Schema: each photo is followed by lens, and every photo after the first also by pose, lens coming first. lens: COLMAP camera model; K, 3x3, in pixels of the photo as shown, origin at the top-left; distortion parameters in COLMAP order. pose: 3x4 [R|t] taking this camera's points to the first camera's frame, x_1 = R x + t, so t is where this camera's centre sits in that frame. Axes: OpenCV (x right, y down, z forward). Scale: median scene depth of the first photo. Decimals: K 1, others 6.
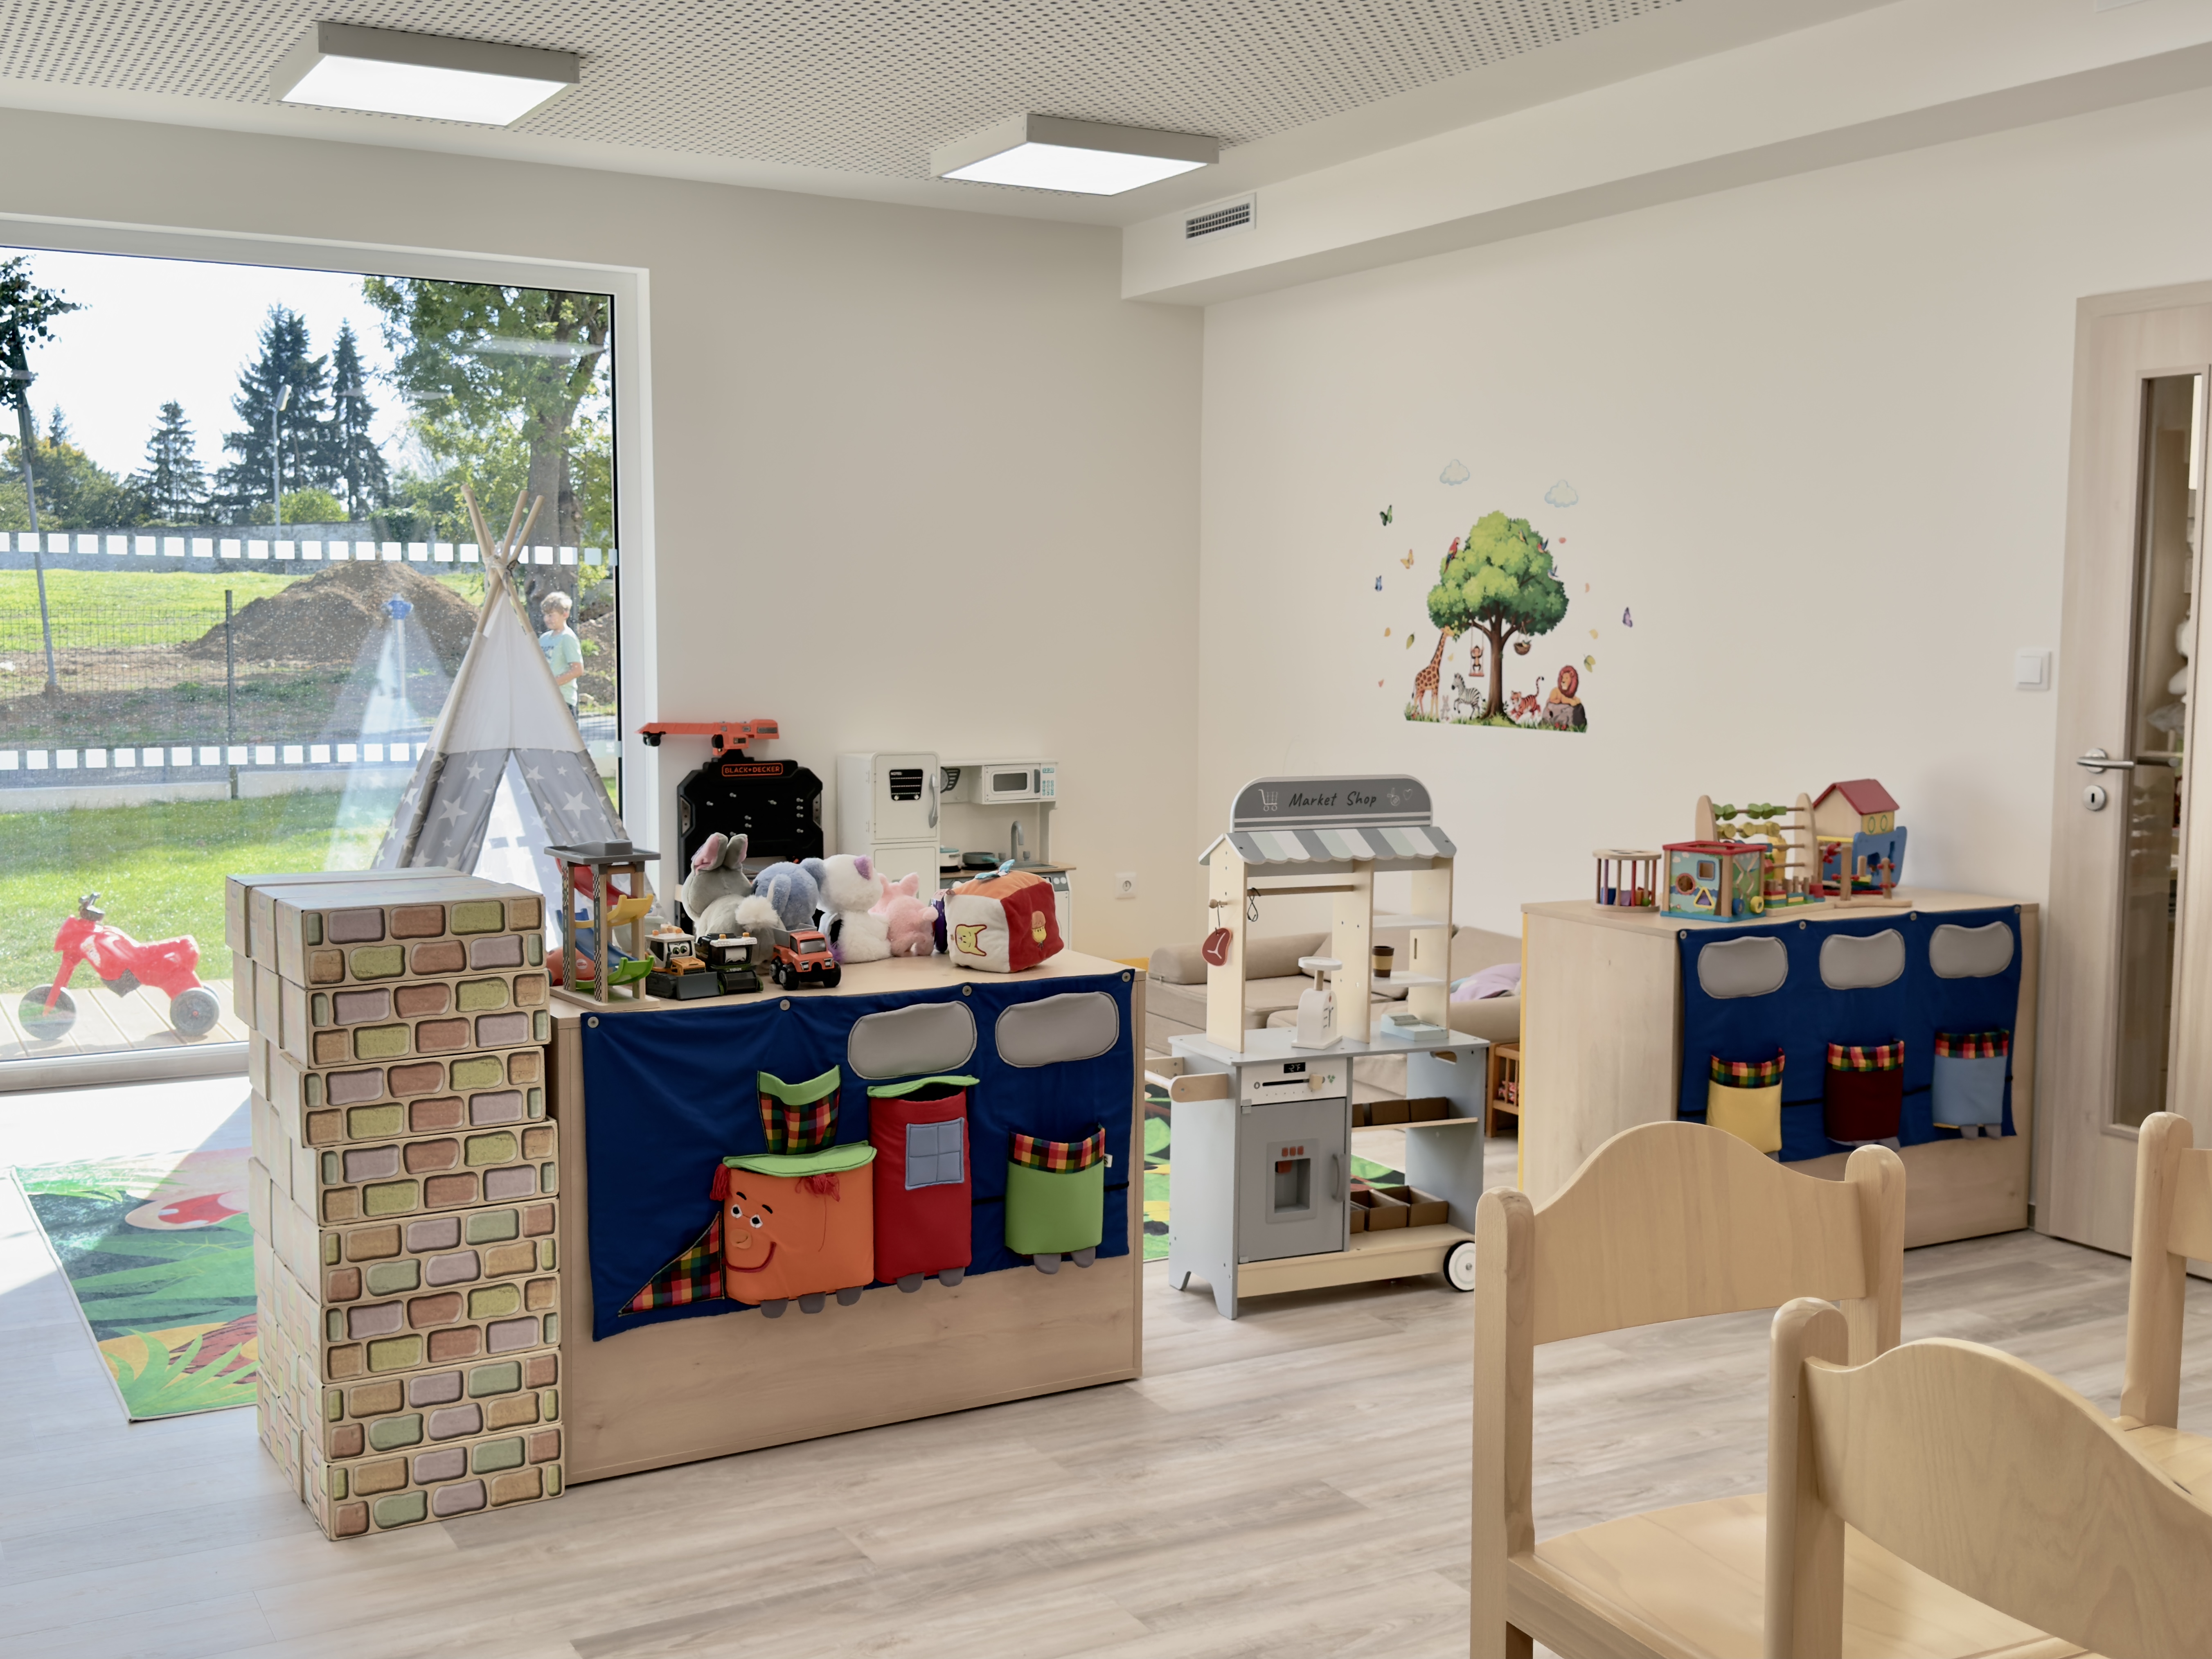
lens RADIAL K [[2284.4, 0, 1106.0], [0, 2284.4, 829.5], [0, 0, 1]] dist [0.158585, -0.361447]
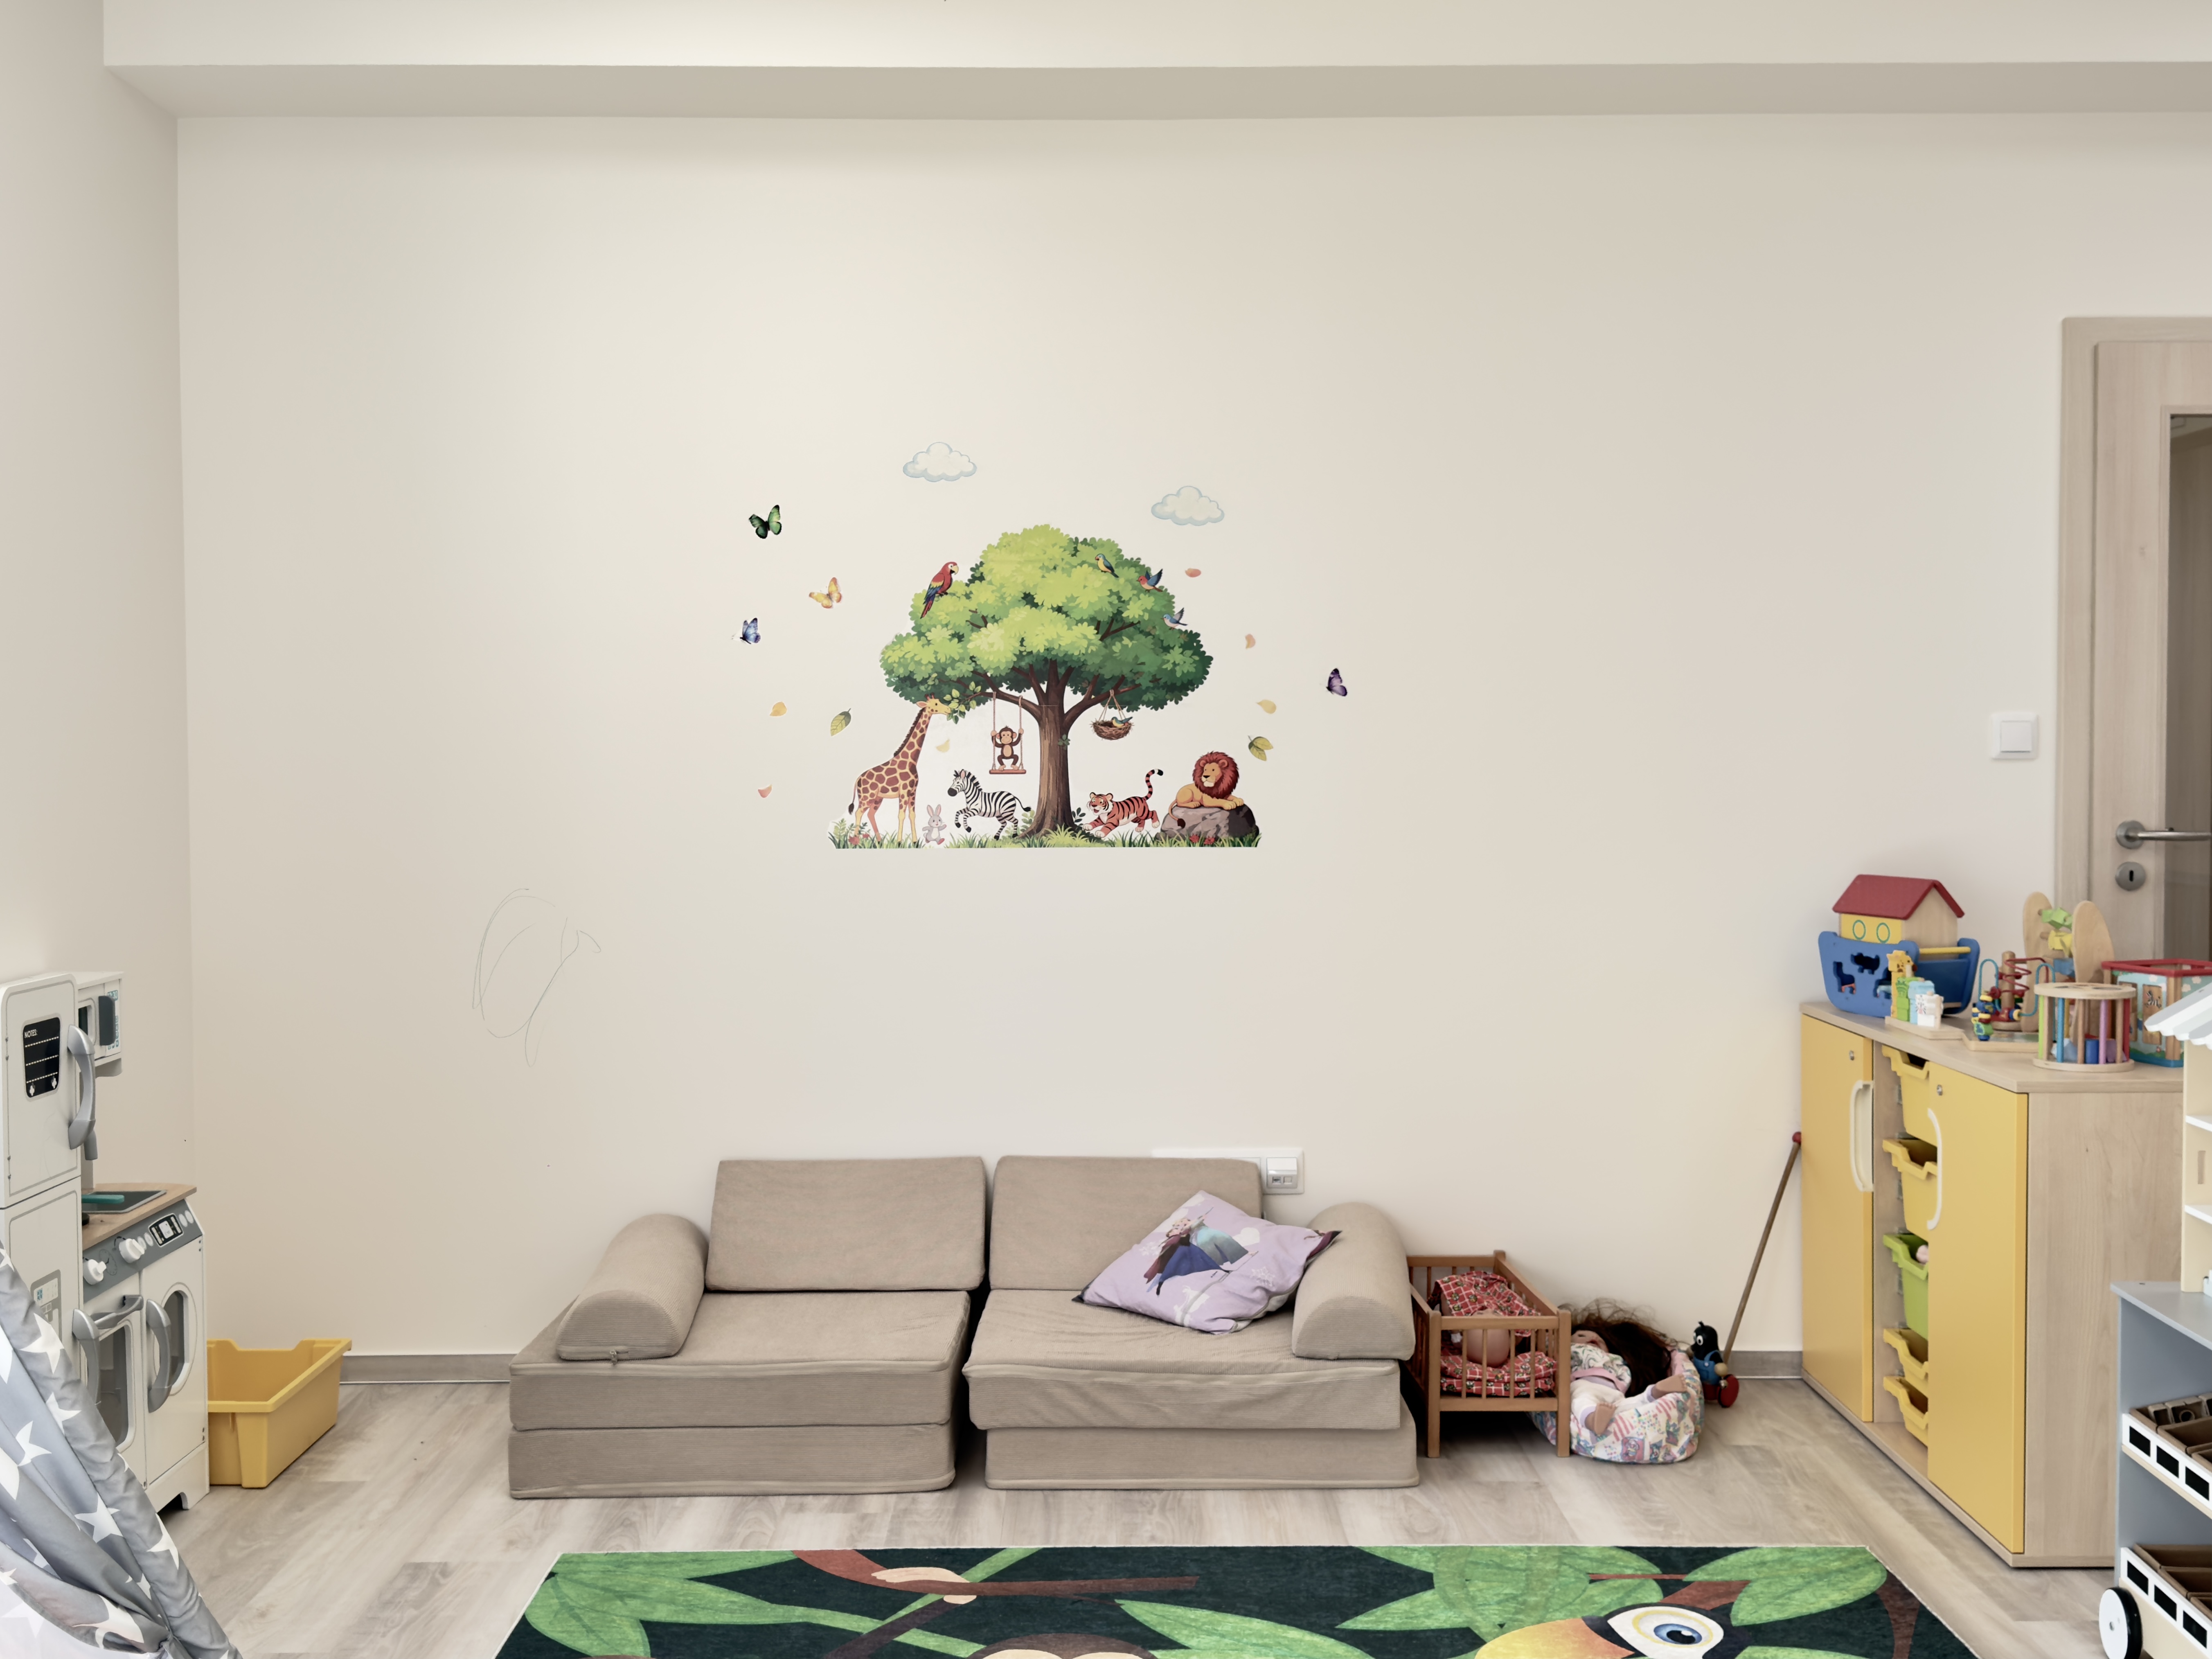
lens RADIAL K [[2284.4, 0, 1106.0], [0, 2284.4, 829.5], [0, 0, 1]] dist [0.158585, -0.361447]
pose [[0.479530, -0.038493, 0.876681, -0.413440], [0.089120, 0.996008, -0.005015, -0.046366], [-0.872988, 0.080534, 0.481047, 0.681709]]
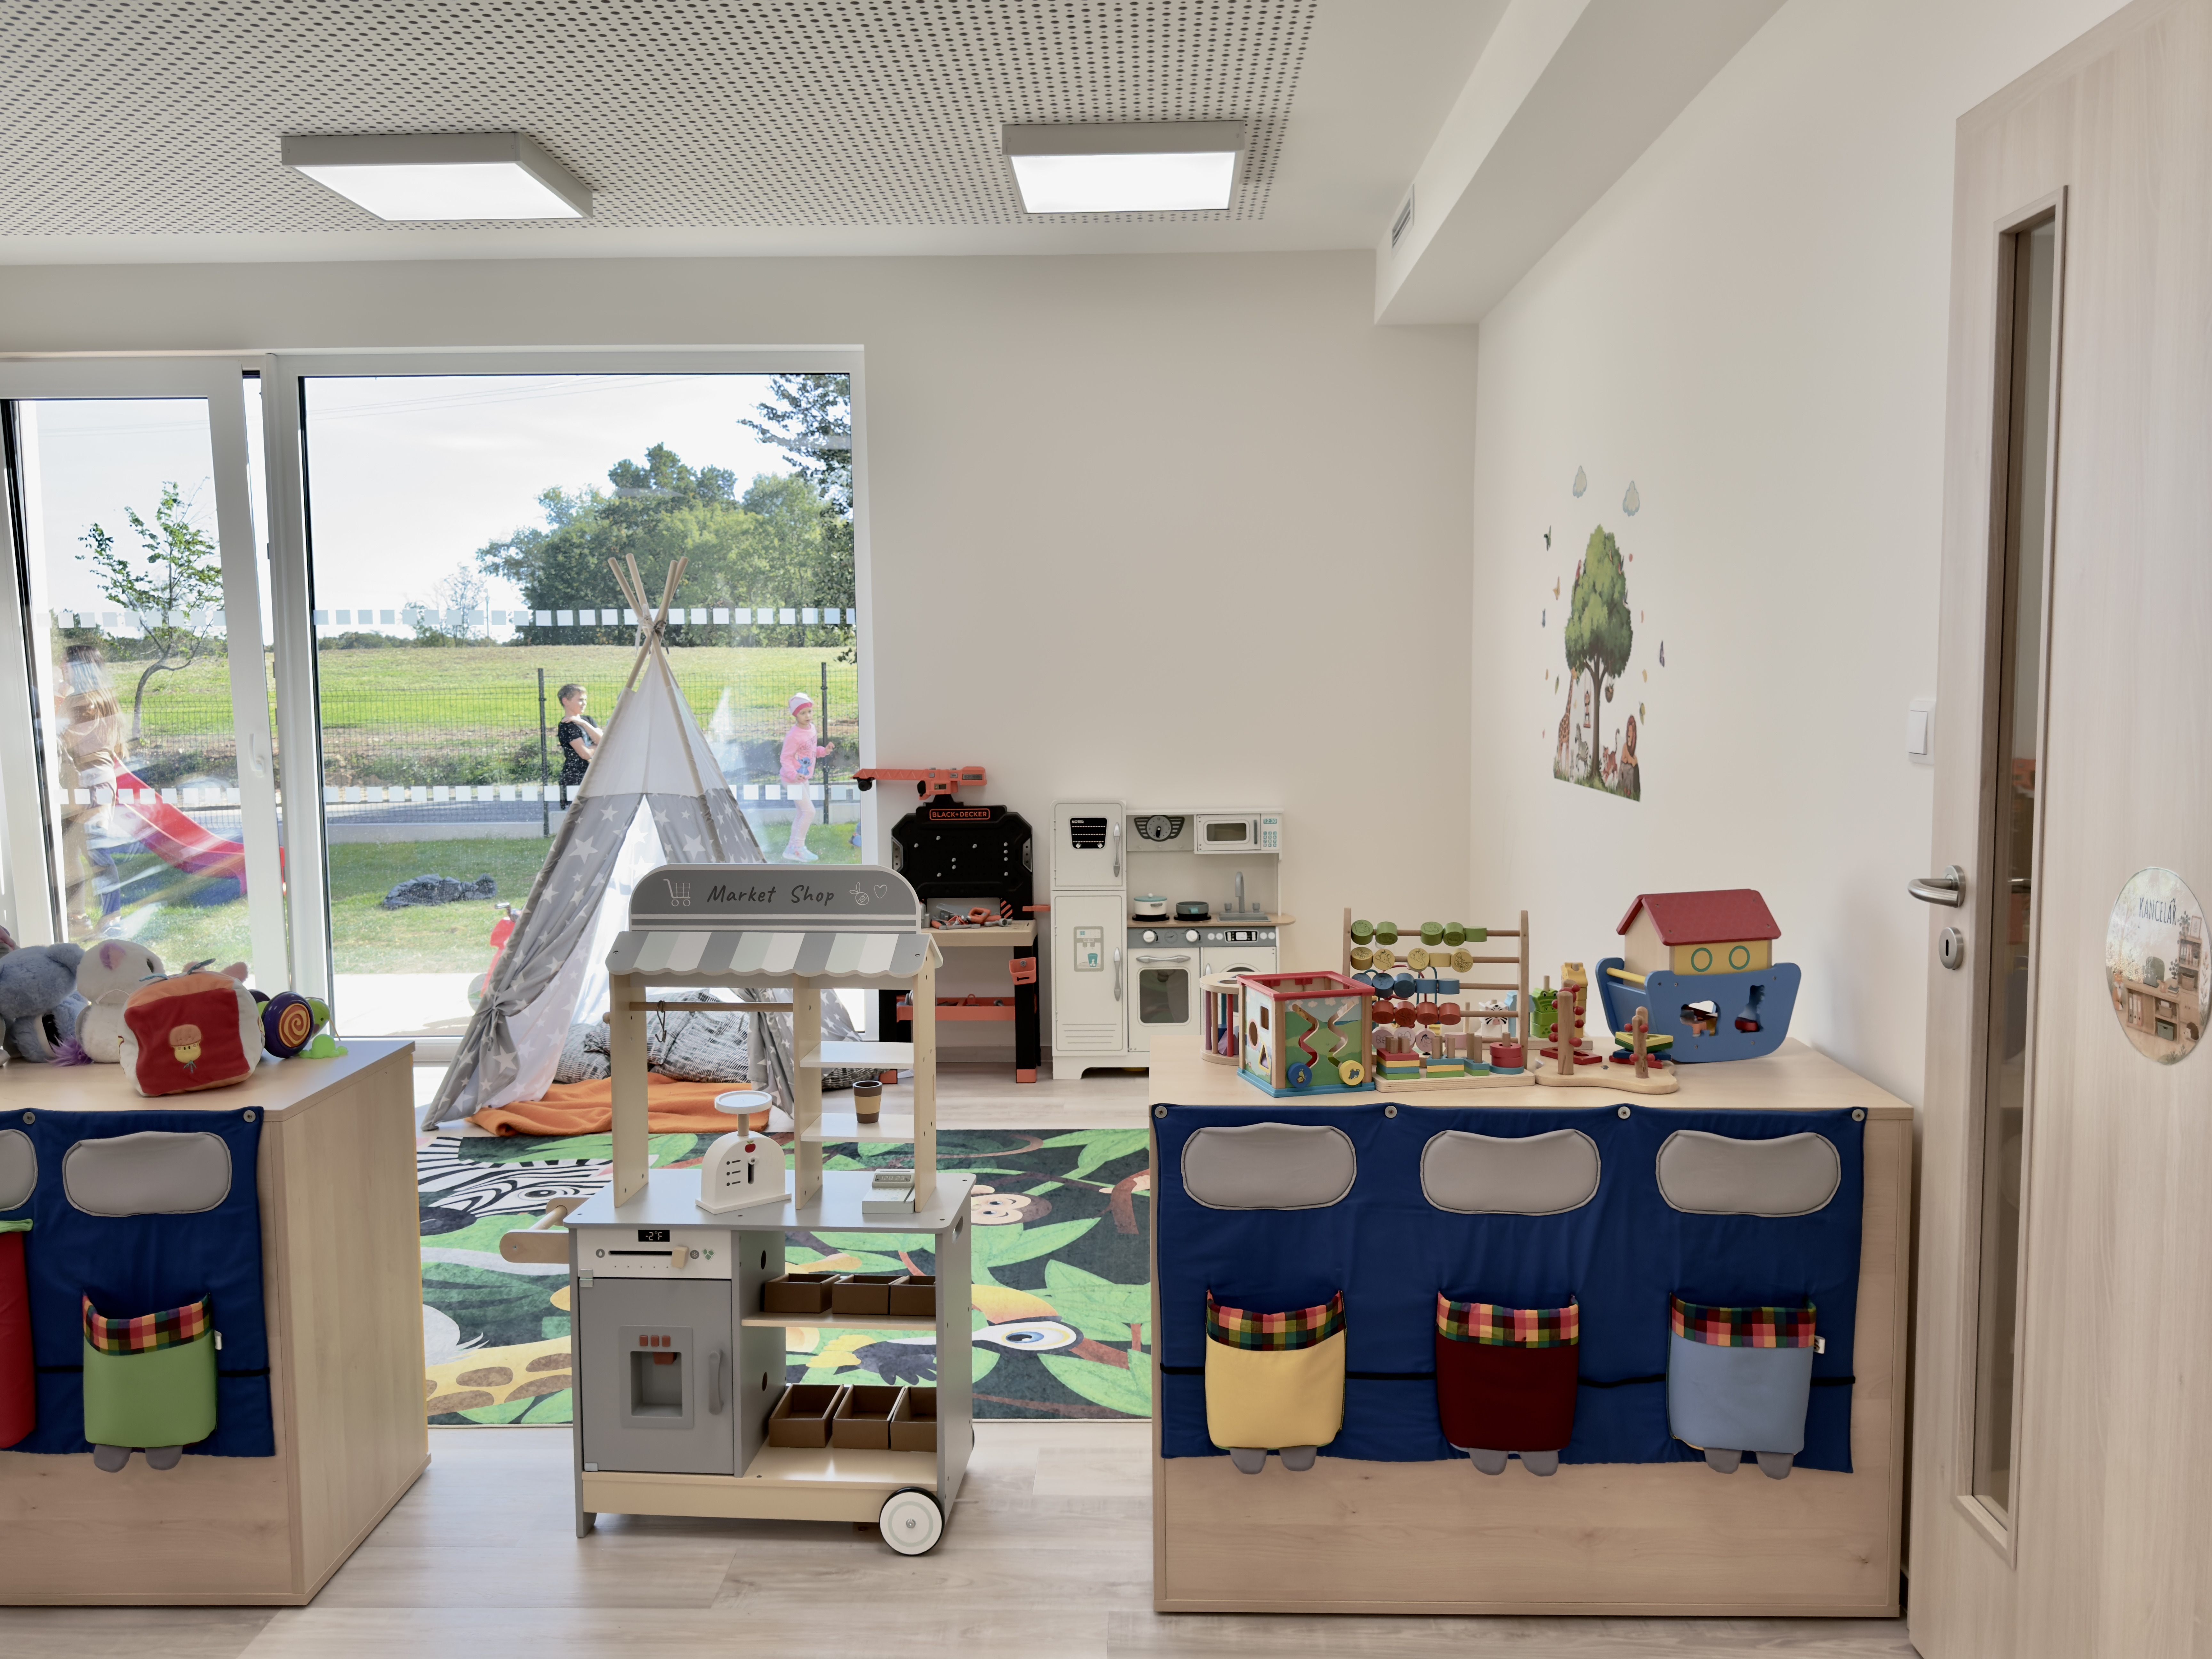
lens RADIAL K [[1795.1, 0, 1112.3], [0, 1795.1, 830.7], [0, 0, 1]] dist [0.166773, -0.336674]
pose [[0.861738, 0.031238, -0.506391, 0.356976], [-0.031210, 0.999476, 0.008545, -0.030733], [0.506393, 0.008441, 0.862261, 0.361213]]
